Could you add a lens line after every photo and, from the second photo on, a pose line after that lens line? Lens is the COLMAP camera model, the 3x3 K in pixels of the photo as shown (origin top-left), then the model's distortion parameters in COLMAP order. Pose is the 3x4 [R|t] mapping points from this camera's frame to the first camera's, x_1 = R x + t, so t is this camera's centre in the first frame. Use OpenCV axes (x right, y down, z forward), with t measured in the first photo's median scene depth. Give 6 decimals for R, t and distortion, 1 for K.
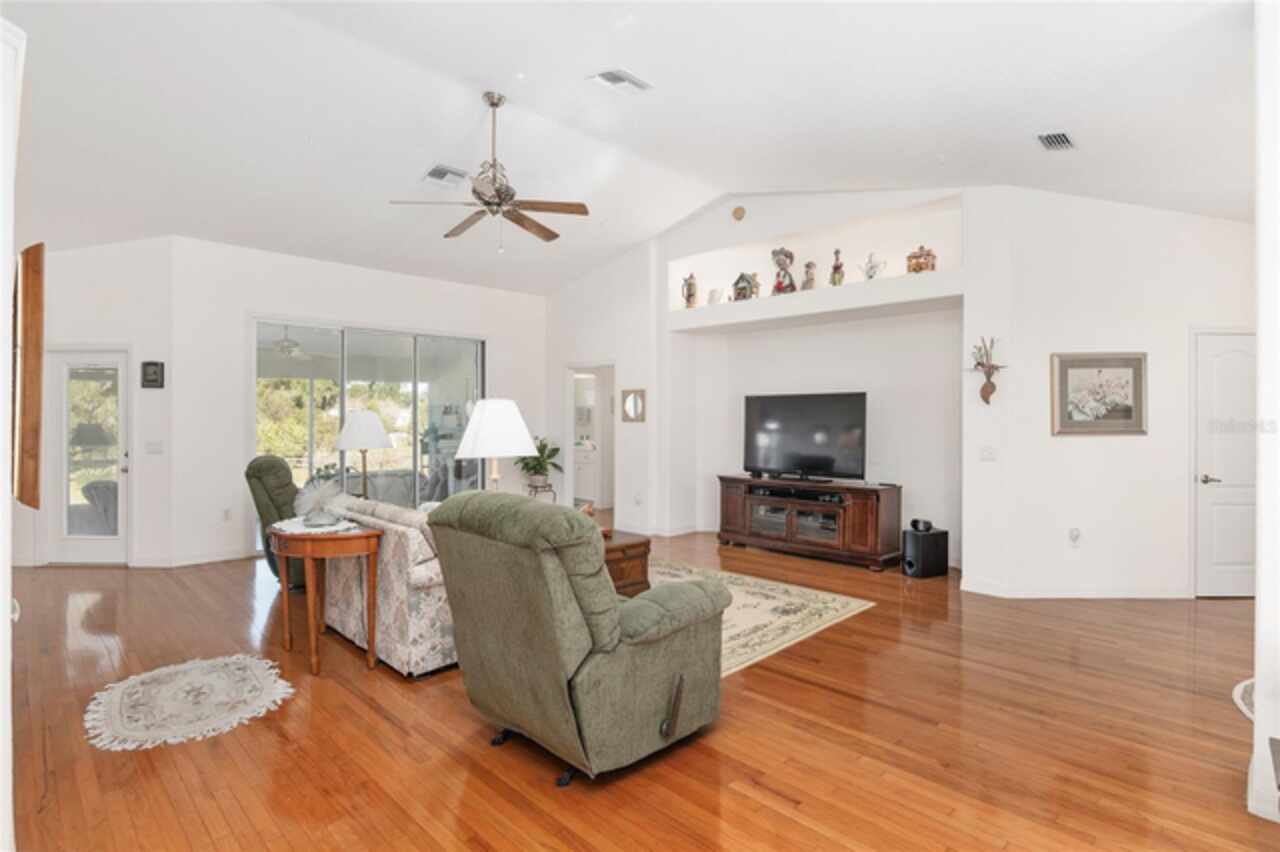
lens RADIAL K [[637.5, 0, 645.9], [0, 637.5, 416.3], [0, 0, 1]] dist [0.002143, -0.001115]
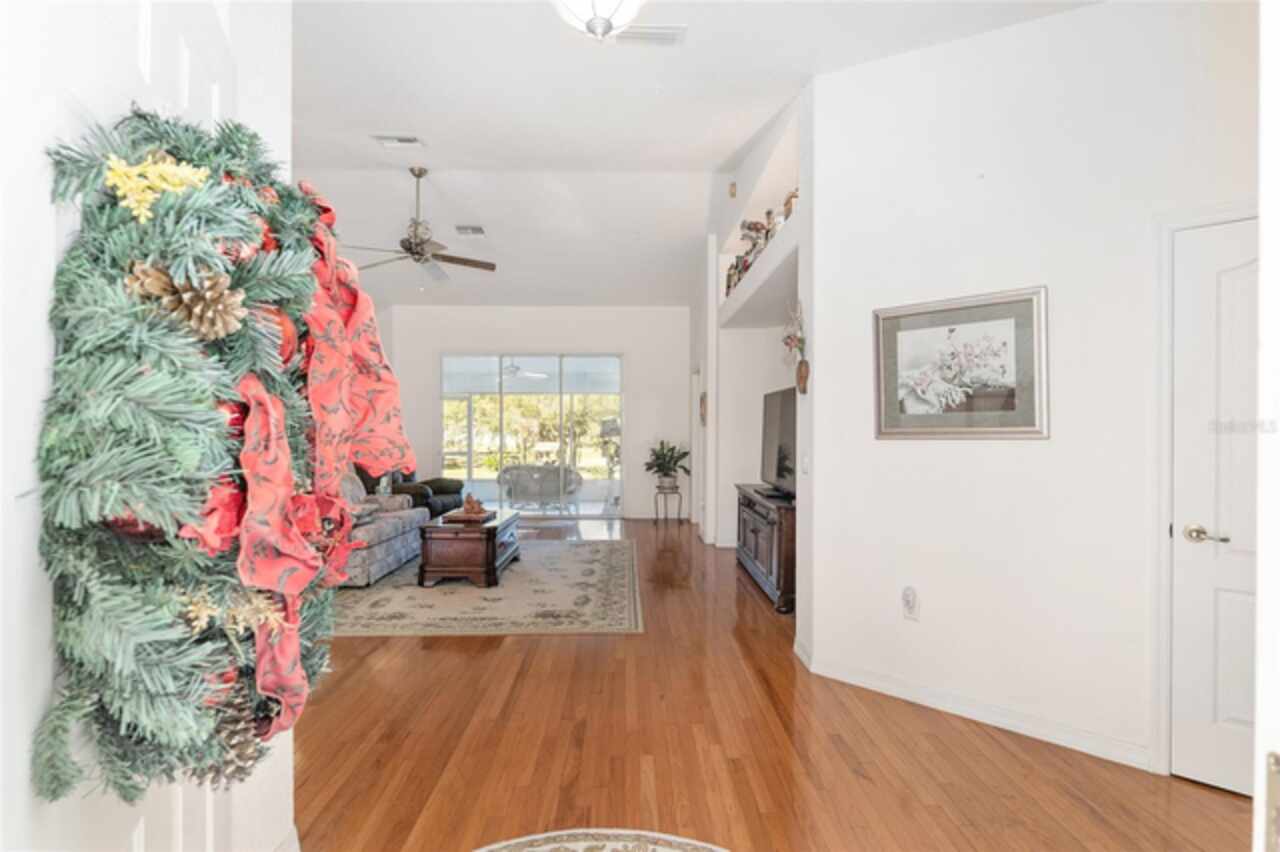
lens RADIAL K [[637.5, 0, 638.2], [0, 637.5, 424.6], [0, 0, 1]] dist [0.002143, -0.001115]
pose [[0.711342, -0.005350, -0.702826, 0.919956], [0.002621, 0.999984, -0.004960, 0.019353], [0.702842, 0.001686, 0.711344, 0.373493]]
